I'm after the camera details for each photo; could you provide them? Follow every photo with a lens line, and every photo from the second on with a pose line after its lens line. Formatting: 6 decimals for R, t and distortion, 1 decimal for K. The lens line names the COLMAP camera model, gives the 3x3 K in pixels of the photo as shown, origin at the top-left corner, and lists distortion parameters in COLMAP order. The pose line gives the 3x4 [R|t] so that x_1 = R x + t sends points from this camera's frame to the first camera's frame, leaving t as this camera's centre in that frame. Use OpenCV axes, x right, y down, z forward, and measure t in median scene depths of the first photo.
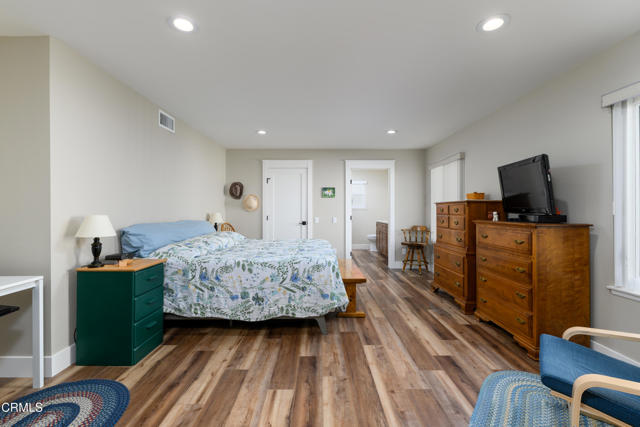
lens RADIAL K [[267.5, 0, 302.1], [0, 267.5, 206.3], [0, 0, 1]] dist [0.004117, -0.000424]
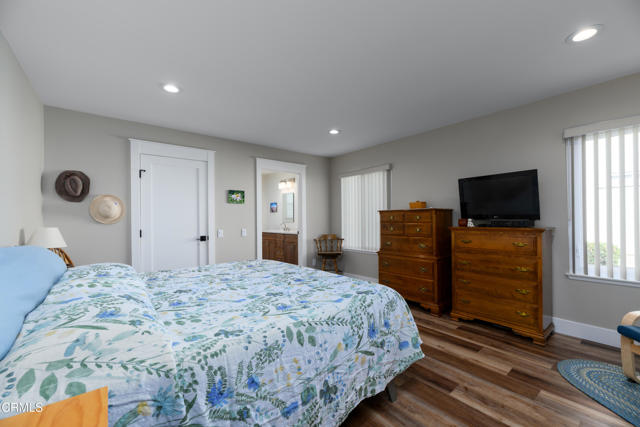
lens RADIAL K [[267.5, 0, 322.1], [0, 267.5, 215.9], [0, 0, 1]] dist [0.004117, -0.000424]
pose [[0.763519, -0.003370, 0.645777, -0.500008], [0.002188, 0.999994, 0.002632, 0.004757], [-0.645782, -0.000597, 0.763522, 0.600793]]
